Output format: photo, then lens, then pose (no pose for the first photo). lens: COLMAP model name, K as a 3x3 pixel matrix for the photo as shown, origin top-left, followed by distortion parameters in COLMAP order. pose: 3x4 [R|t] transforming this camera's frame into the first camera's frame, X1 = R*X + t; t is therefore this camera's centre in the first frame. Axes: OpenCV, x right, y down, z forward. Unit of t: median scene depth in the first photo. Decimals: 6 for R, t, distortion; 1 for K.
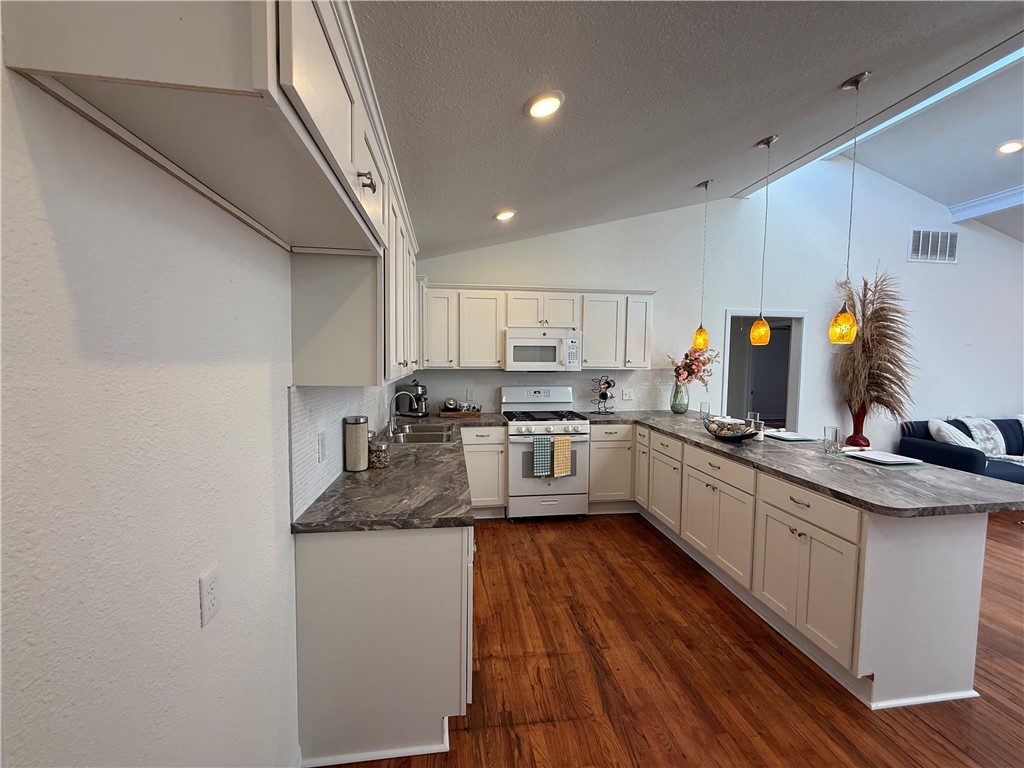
lens RADIAL K [[406.4, 0, 509.9], [0, 406.4, 385.5], [0, 0, 1]] dist [0.000315, -0.000412]
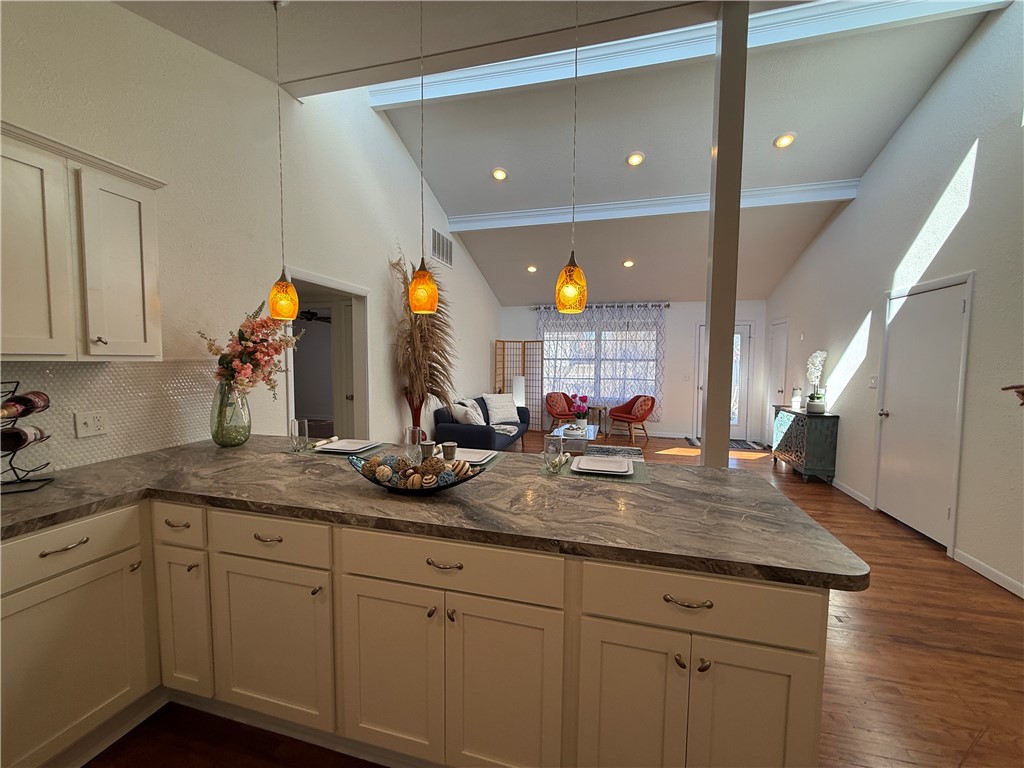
lens RADIAL K [[406.4, 0, 509.7], [0, 406.4, 386.5], [0, 0, 1]] dist [0.000315, -0.000412]
pose [[0.388009, -0.065852, 0.919300, 0.092775], [0.059450, 0.997155, 0.046337, -0.011009], [-0.919736, 0.036673, 0.390820, 0.531519]]
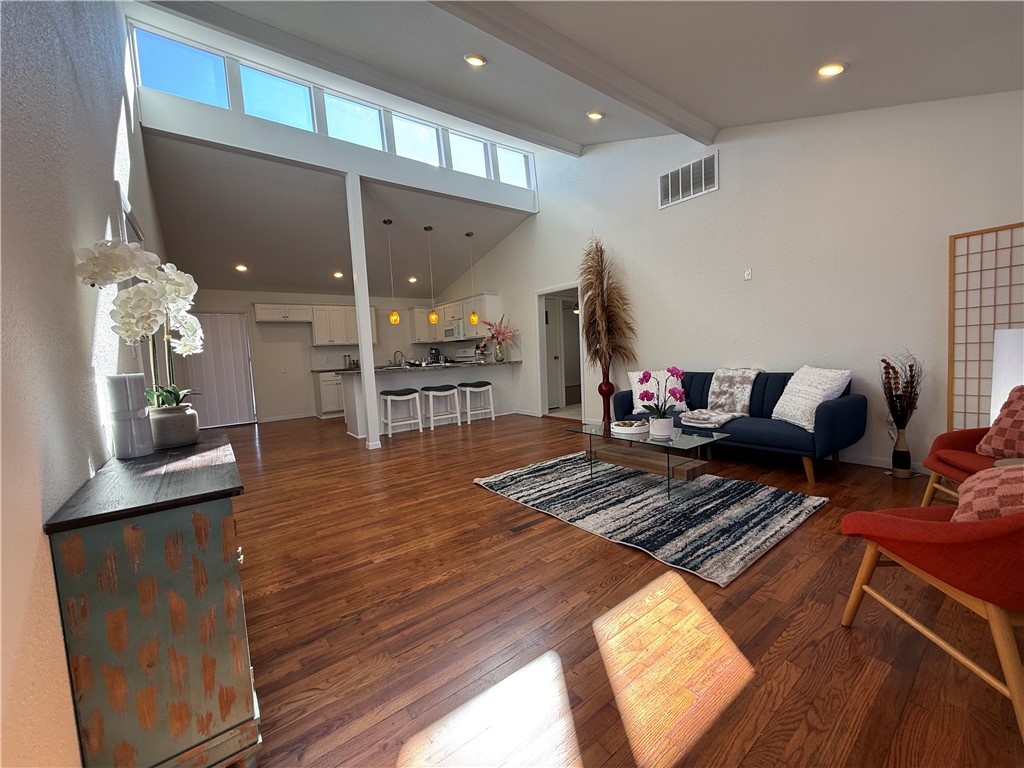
lens RADIAL K [[406.4, 0, 506.3], [0, 406.4, 383.2], [0, 0, 1]] dist [0.000315, -0.000412]
pose [[0.478645, 0.036144, -0.877264, 2.160701], [-0.008236, 0.999293, 0.036679, 0.107294], [0.877970, -0.010331, 0.478605, 0.249316]]
